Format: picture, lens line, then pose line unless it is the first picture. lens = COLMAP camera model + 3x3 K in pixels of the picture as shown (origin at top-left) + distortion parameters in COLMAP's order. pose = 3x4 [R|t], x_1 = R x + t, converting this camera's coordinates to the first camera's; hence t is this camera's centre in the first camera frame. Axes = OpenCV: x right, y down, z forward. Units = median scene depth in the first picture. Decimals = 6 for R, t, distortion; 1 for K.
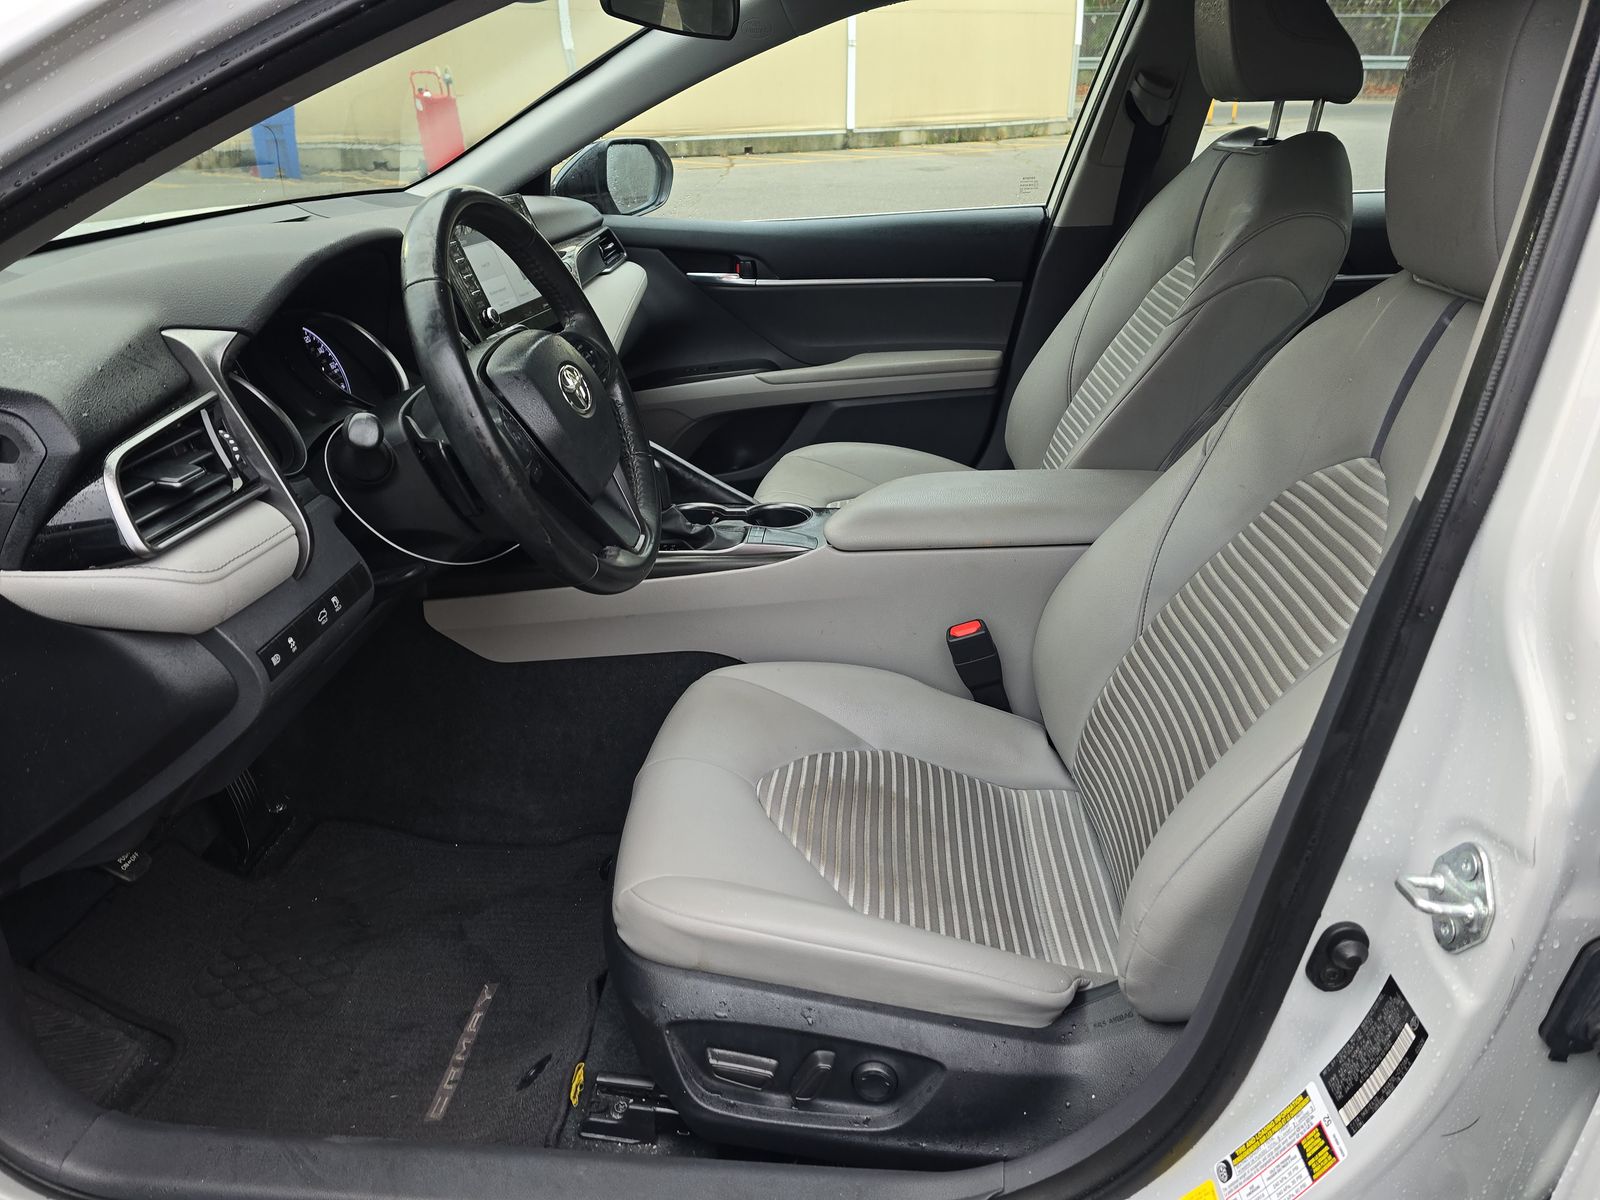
lens RADIAL K [[1058.7, 0, 804.9], [0, 1058.7, 597.7], [0, 0, 1]] dist [0.032482, -0.037432]
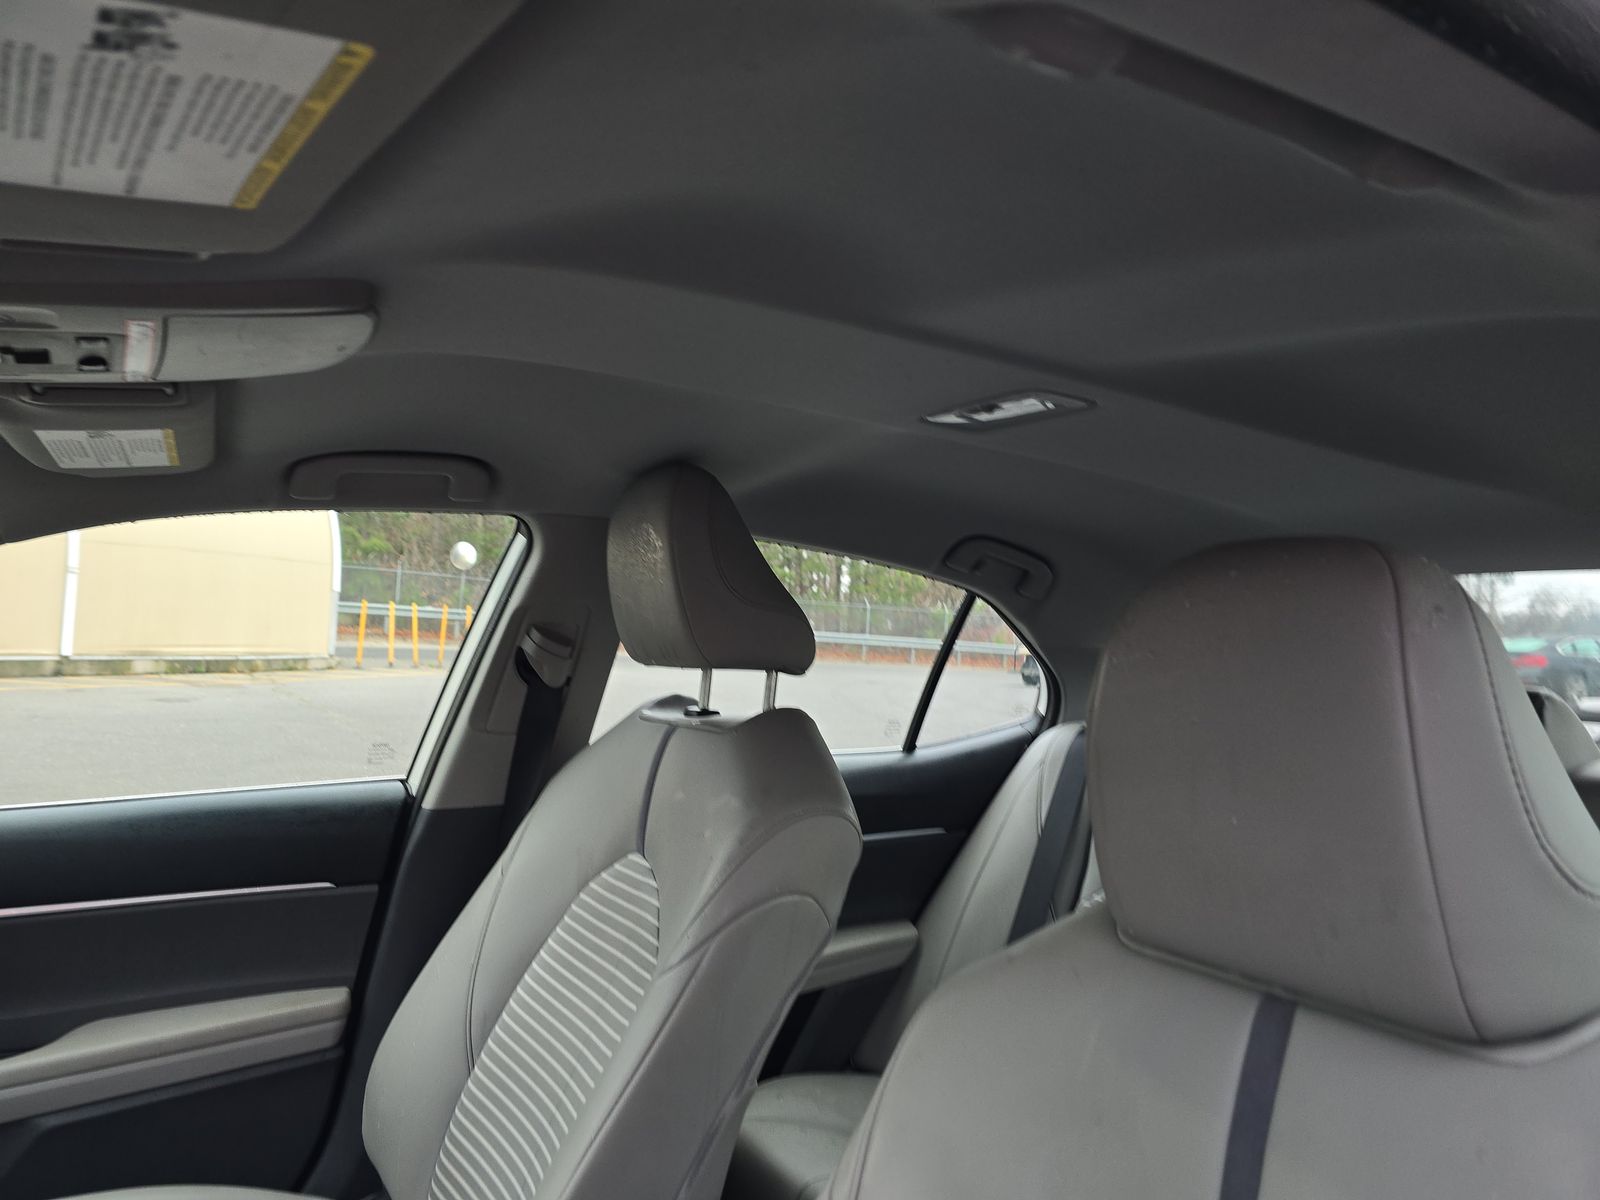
lens RADIAL K [[1058.7, 0, 800.2], [0, 1058.7, 606.0], [0, 0, 1]] dist [0.032482, -0.037432]
pose [[0.799526, 0.070013, 0.596537, -0.004652], [0.209172, 0.898554, -0.385808, -0.128757], [-0.563032, 0.433242, 0.703773, 0.260354]]
